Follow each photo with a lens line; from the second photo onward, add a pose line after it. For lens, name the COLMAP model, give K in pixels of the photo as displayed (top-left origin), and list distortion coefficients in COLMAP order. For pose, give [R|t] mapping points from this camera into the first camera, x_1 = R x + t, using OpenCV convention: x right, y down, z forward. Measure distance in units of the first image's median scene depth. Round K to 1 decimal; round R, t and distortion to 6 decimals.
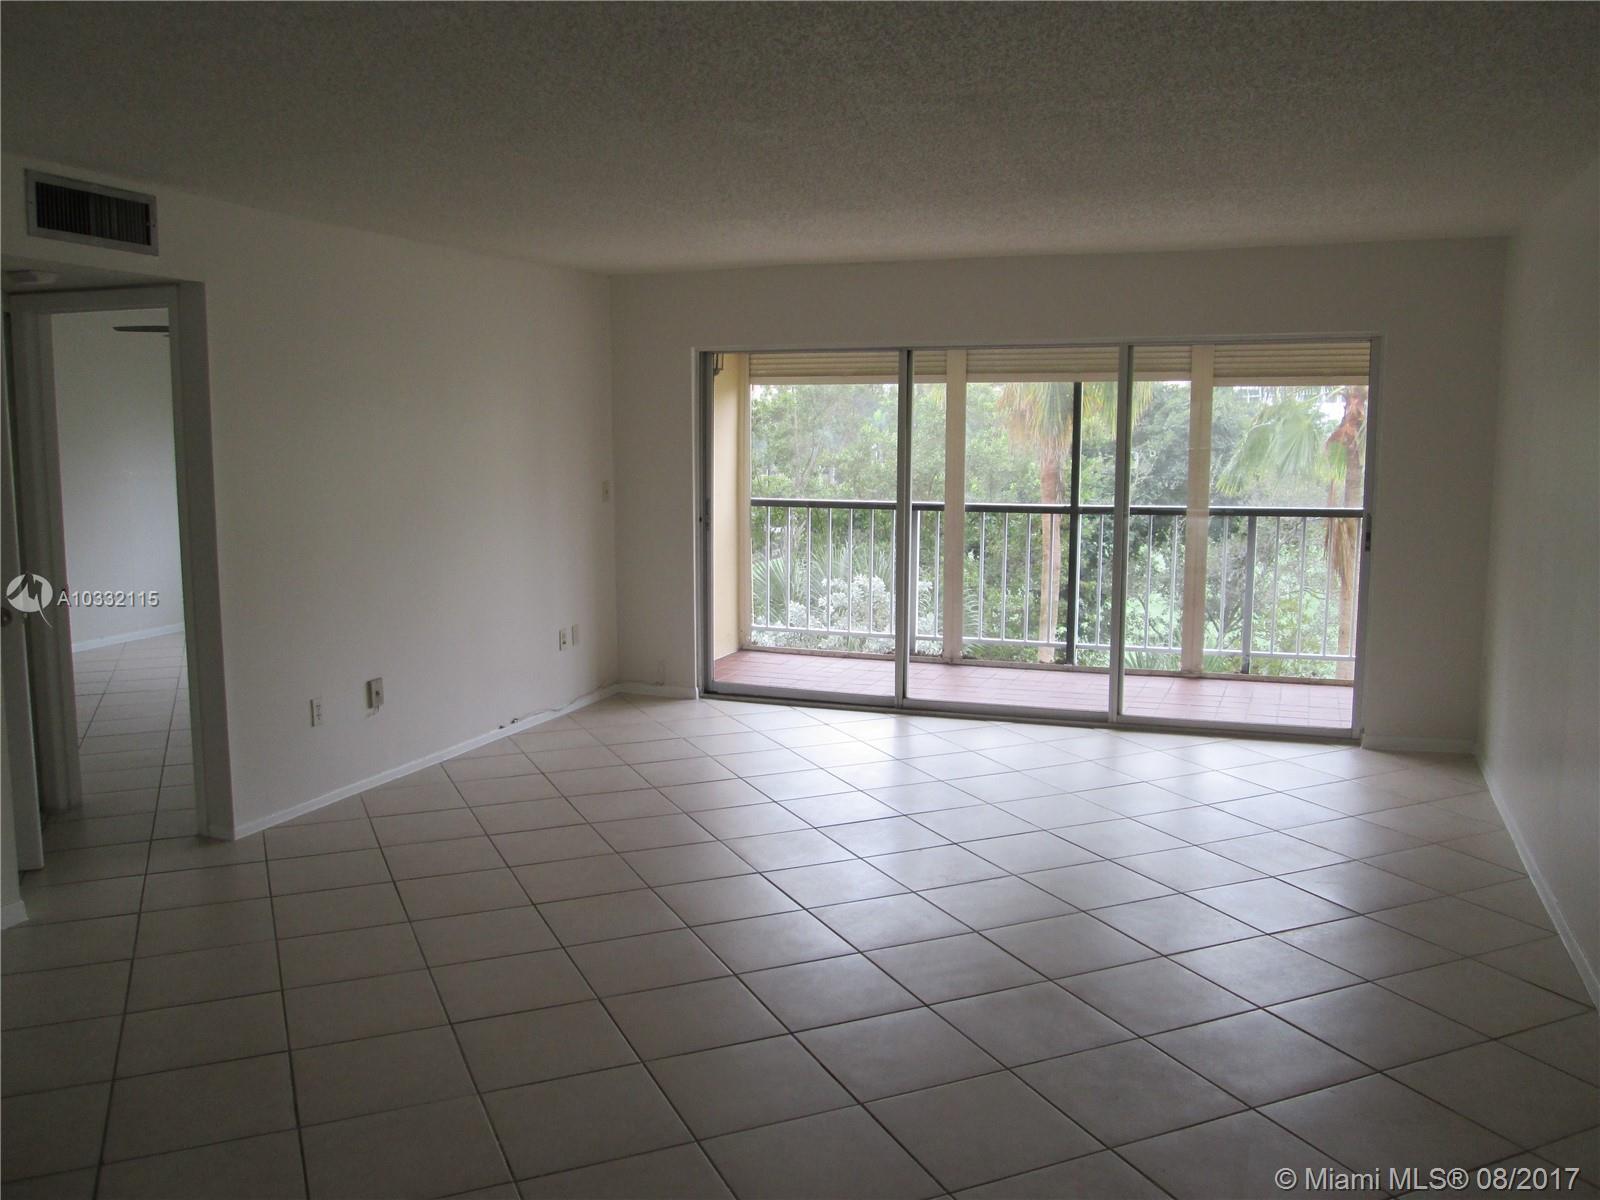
lens RADIAL K [[1315.2, 0, 795.3], [0, 1315.2, 600.1], [0, 0, 1]] dist [-0.051214, 0.012397]
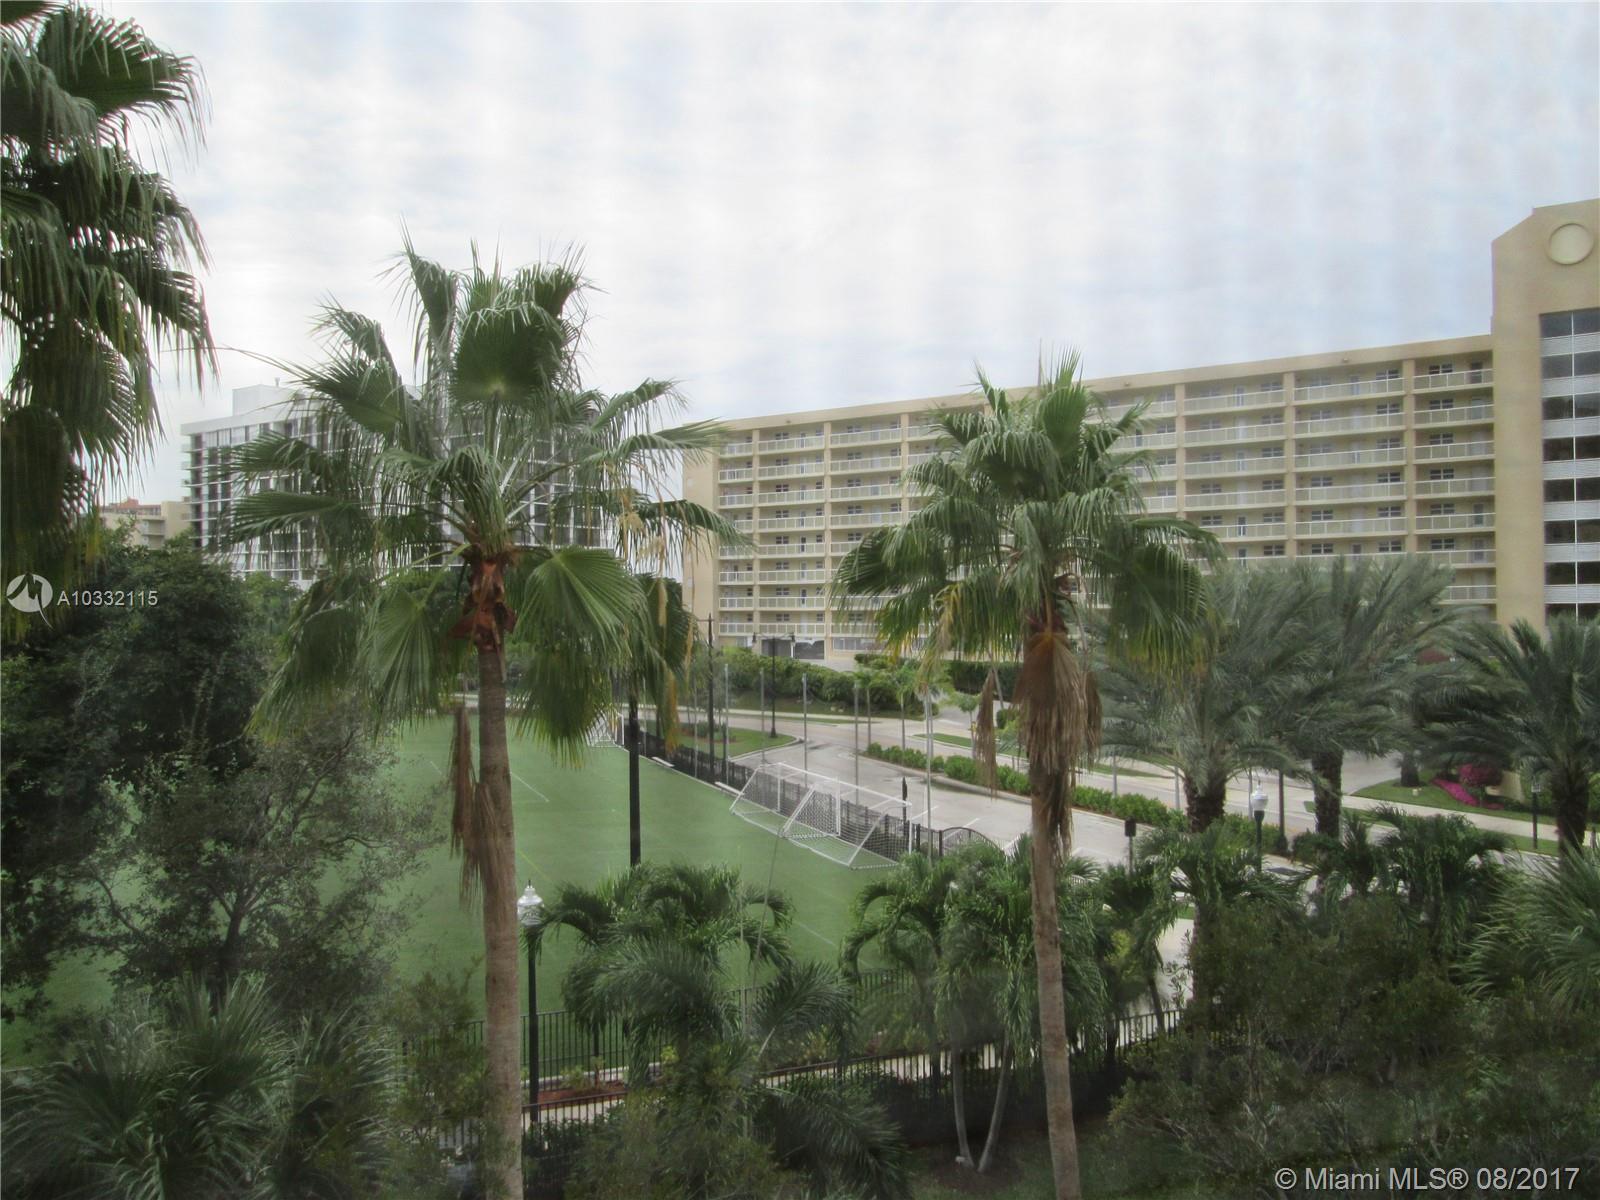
lens RADIAL K [[1315.2, 0, 805.2], [0, 1315.2, 603.2], [0, 0, 1]] dist [-0.051214, 0.012397]
pose [[0.726144, -0.002256, 0.687539, 0.079641], [0.090956, 0.991521, -0.092809, -0.042701], [-0.681500, 0.129929, 0.720192, 0.295805]]
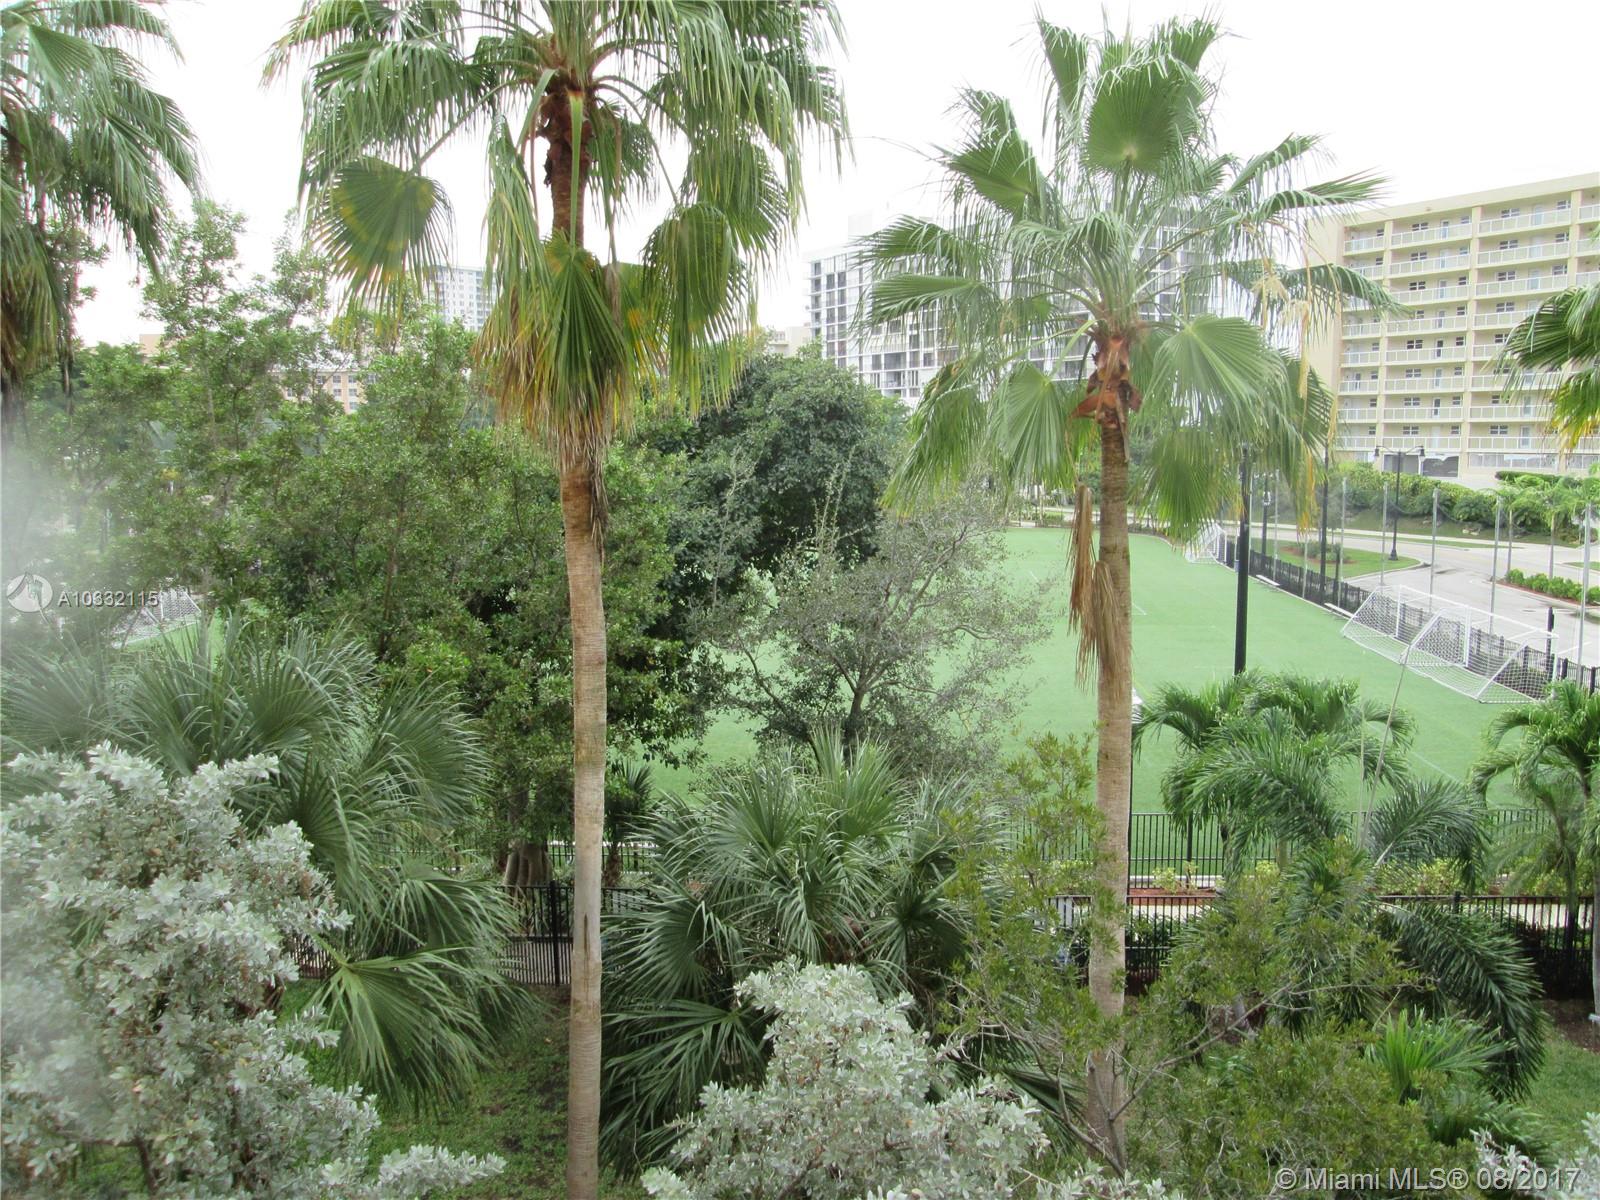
lens RADIAL K [[1315.2, 0, 804.1], [0, 1315.2, 610.5], [0, 0, 1]] dist [-0.051214, 0.012397]
pose [[0.951044, -0.046375, 0.305556, 0.073210], [0.043876, 0.998924, 0.015045, -0.031345], [-0.305925, -0.000902, 0.952055, 0.301828]]
